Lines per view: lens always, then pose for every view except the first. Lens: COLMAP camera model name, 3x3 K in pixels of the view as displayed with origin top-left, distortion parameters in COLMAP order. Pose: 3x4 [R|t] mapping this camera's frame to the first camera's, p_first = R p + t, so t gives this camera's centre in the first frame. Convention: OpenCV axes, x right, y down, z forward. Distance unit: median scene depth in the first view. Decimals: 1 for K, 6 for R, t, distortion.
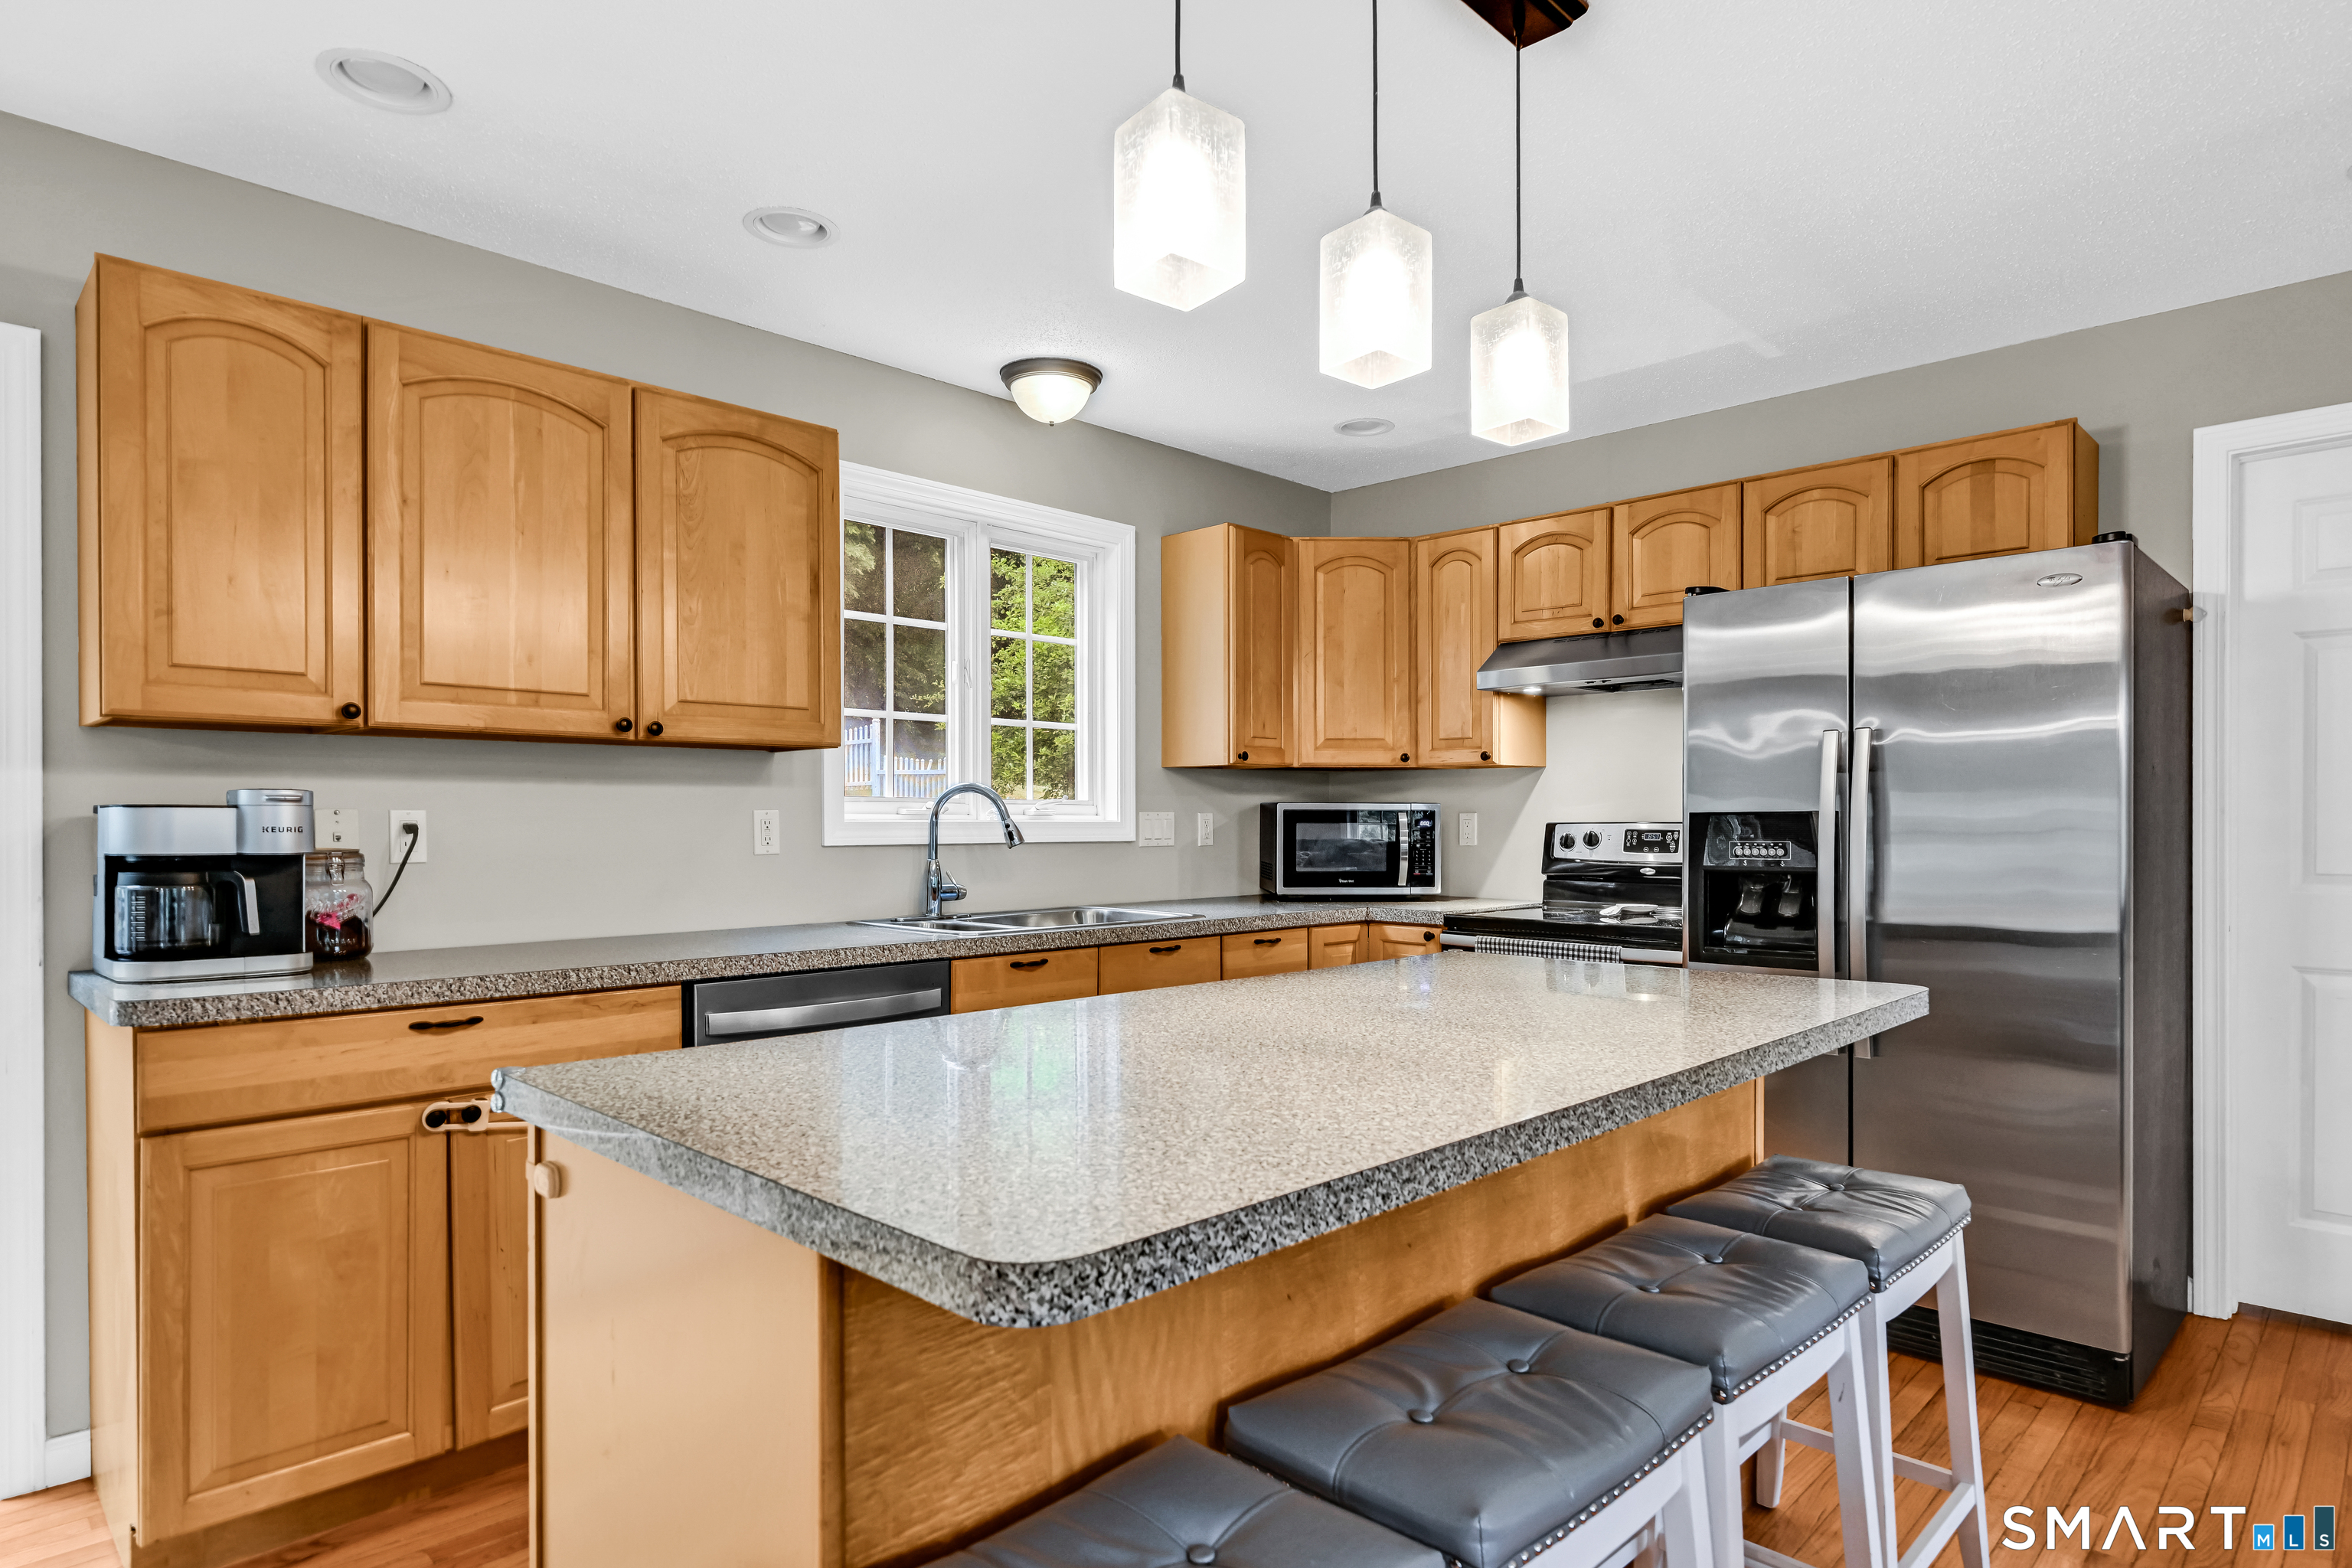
lens RADIAL K [[1300.9, 0, 1201.2], [0, 1300.9, 835.5], [0, 0, 1]] dist [-0.003343, 0.000601]
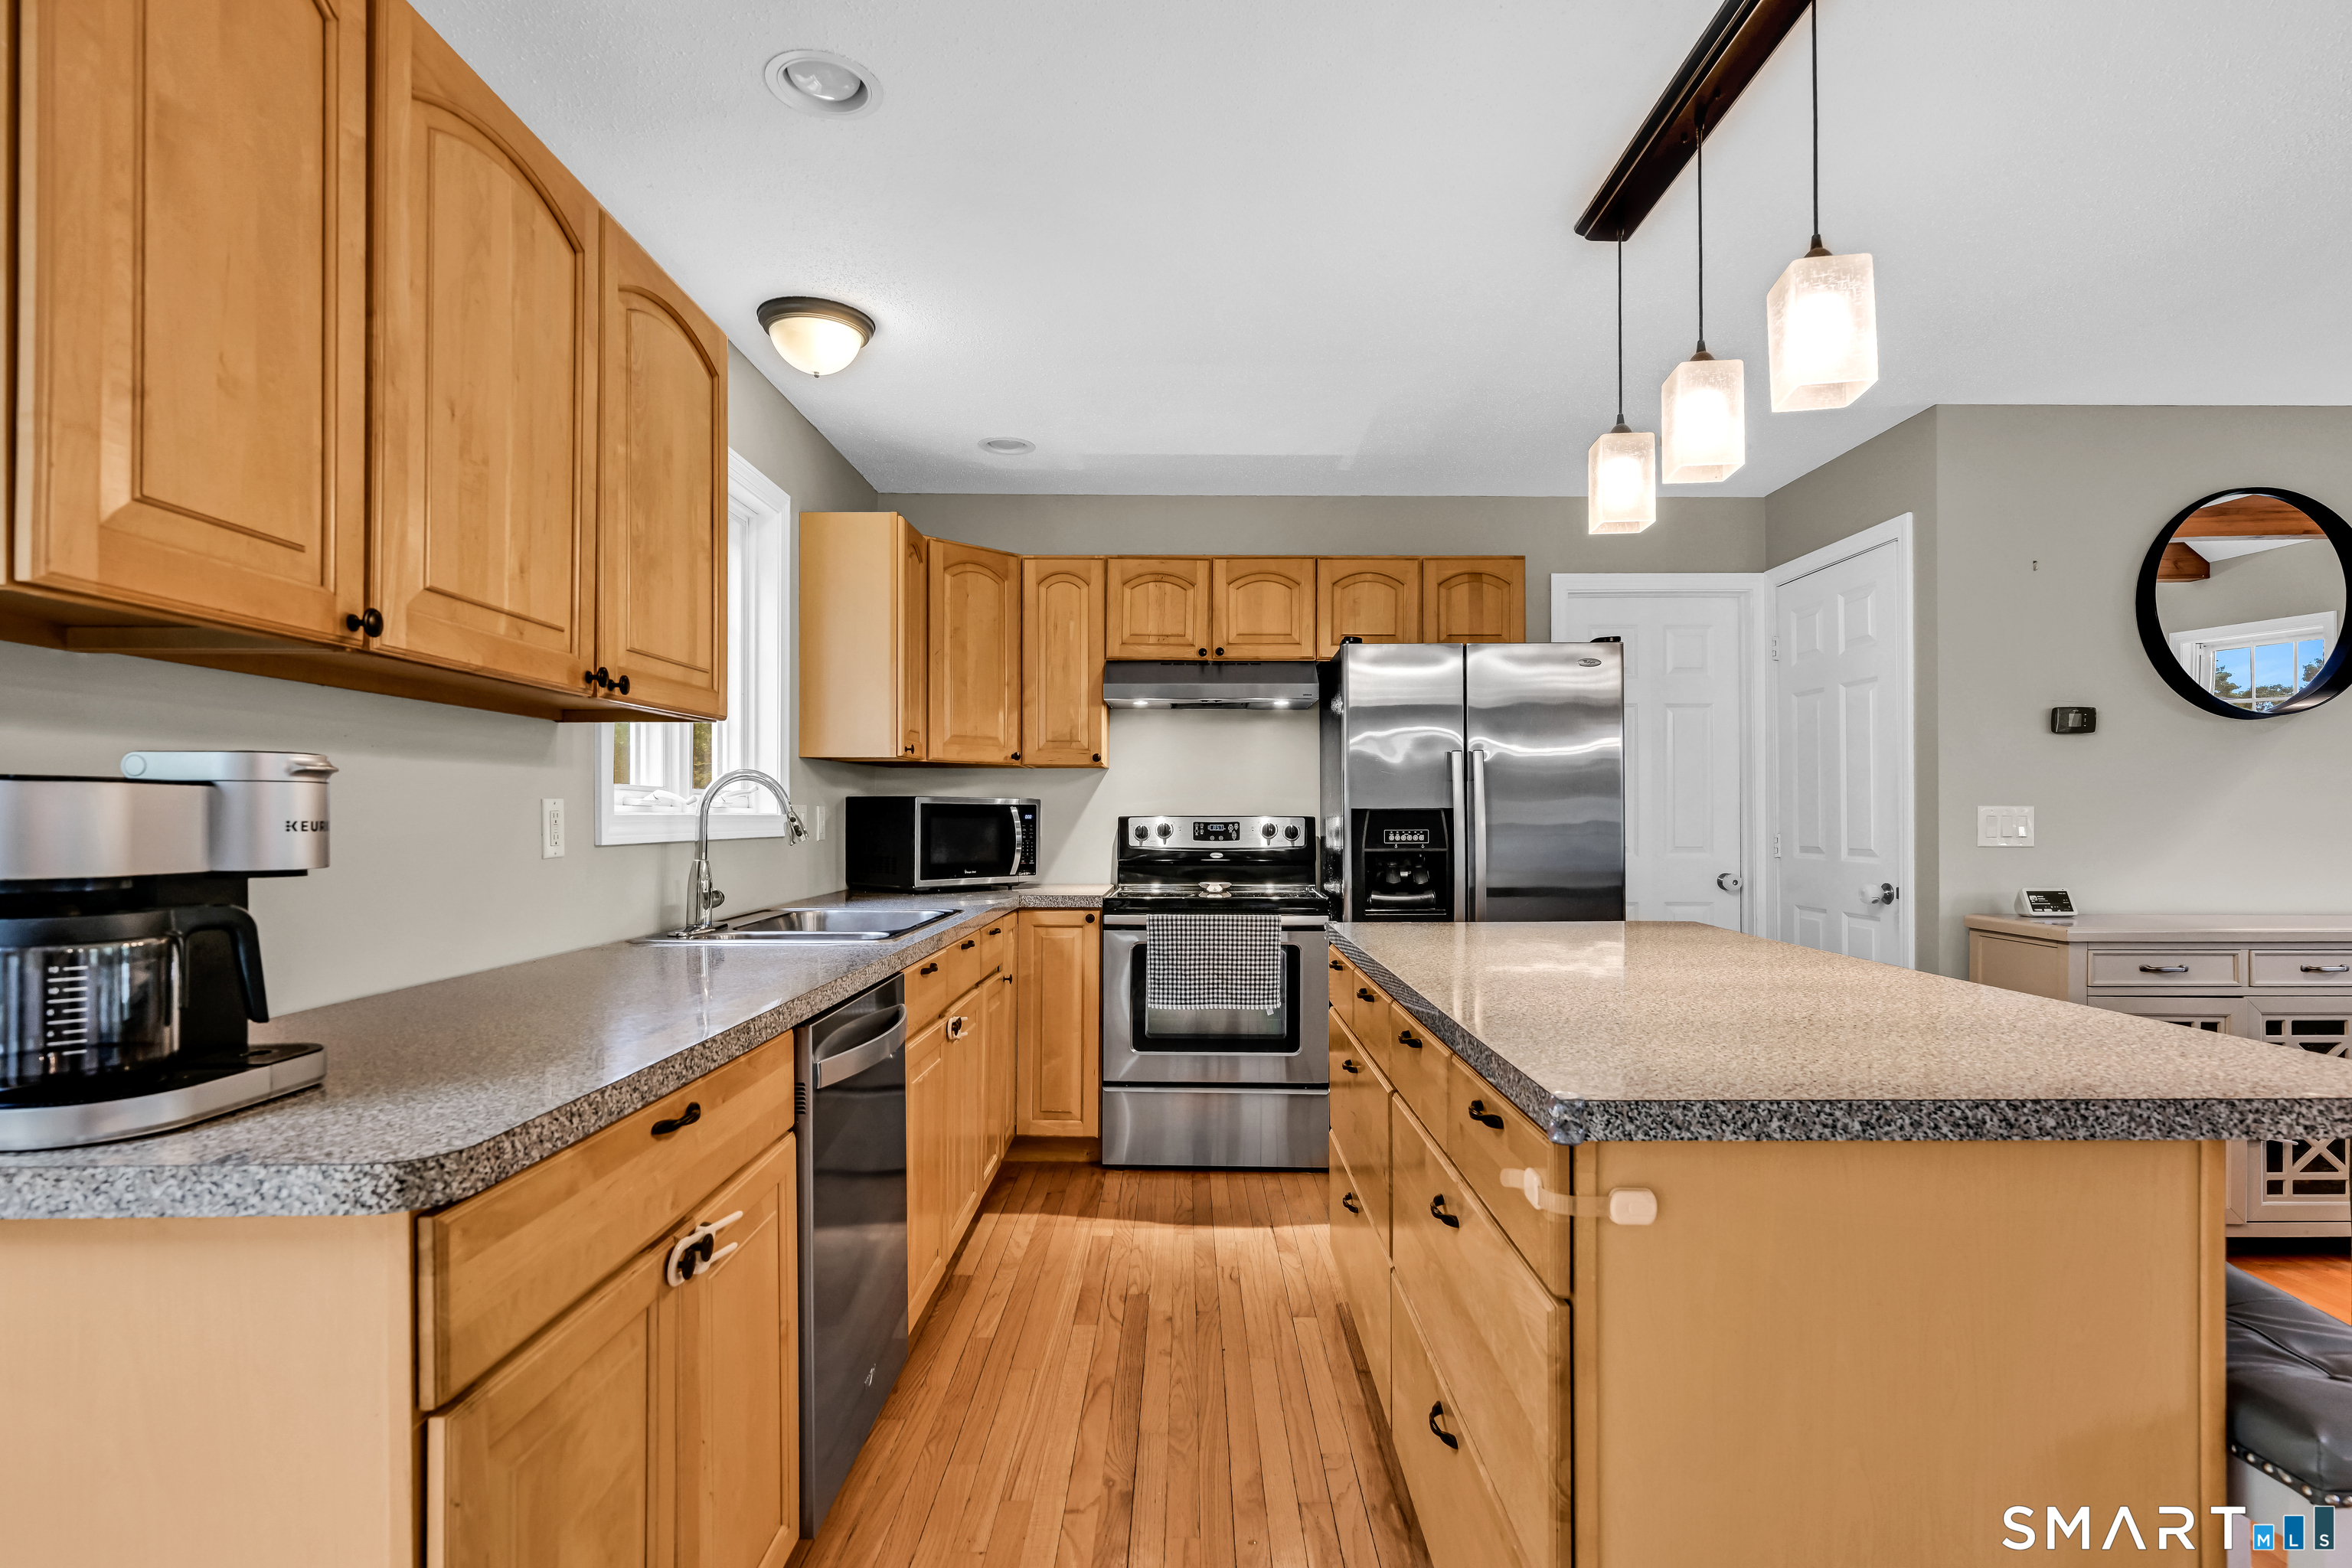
lens RADIAL K [[1173.1, 0, 1195.1], [0, 1173.1, 810.7], [0, 0, 1]] dist [0.002049, 0.000062]
pose [[0.711526, 0.004296, 0.702647, -0.492536], [0.006581, 0.999897, -0.012777, -0.001386], [-0.702629, 0.013716, 0.711424, 0.235969]]
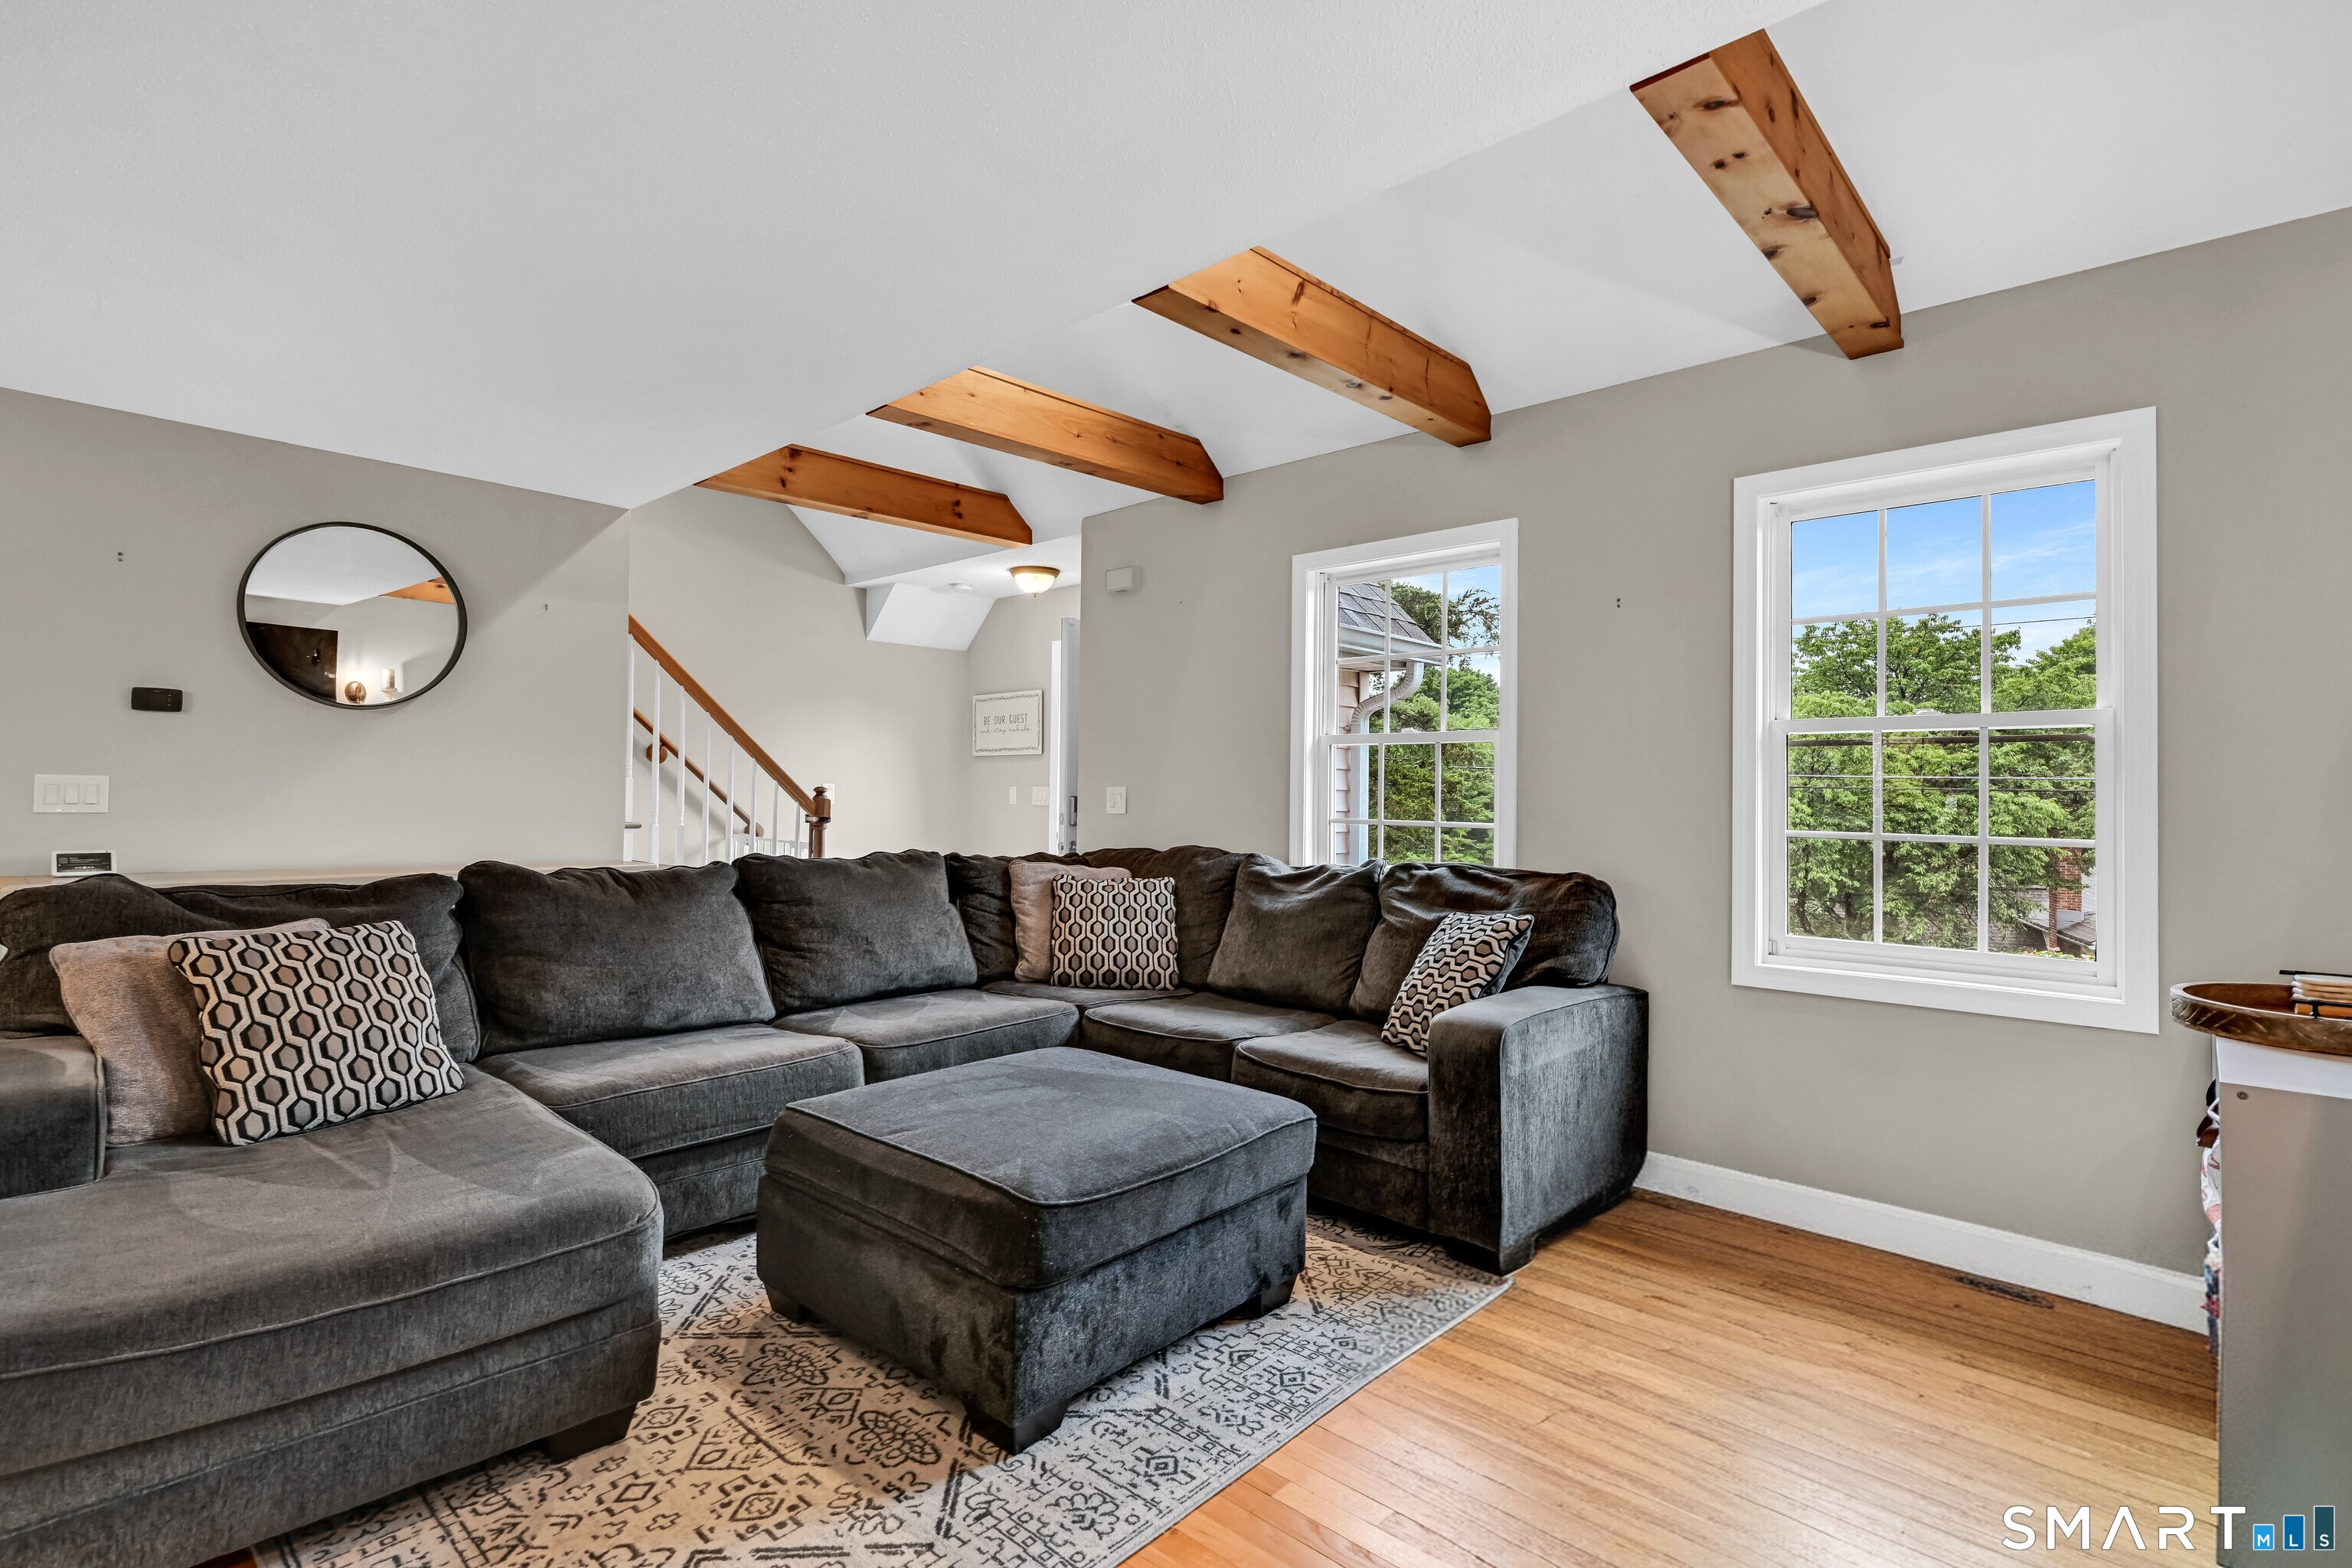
lens RADIAL K [[1103.0, 0, 1152.6], [0, 1103.0, 772.2], [0, 0, 1]] dist [-0.002022, 0.000154]
pose [[-0.015026, 0.023397, 0.999613, -0.326464], [-0.002941, 0.999721, -0.023444, 0.004129], [-0.999883, -0.003292, -0.014953, -0.483894]]
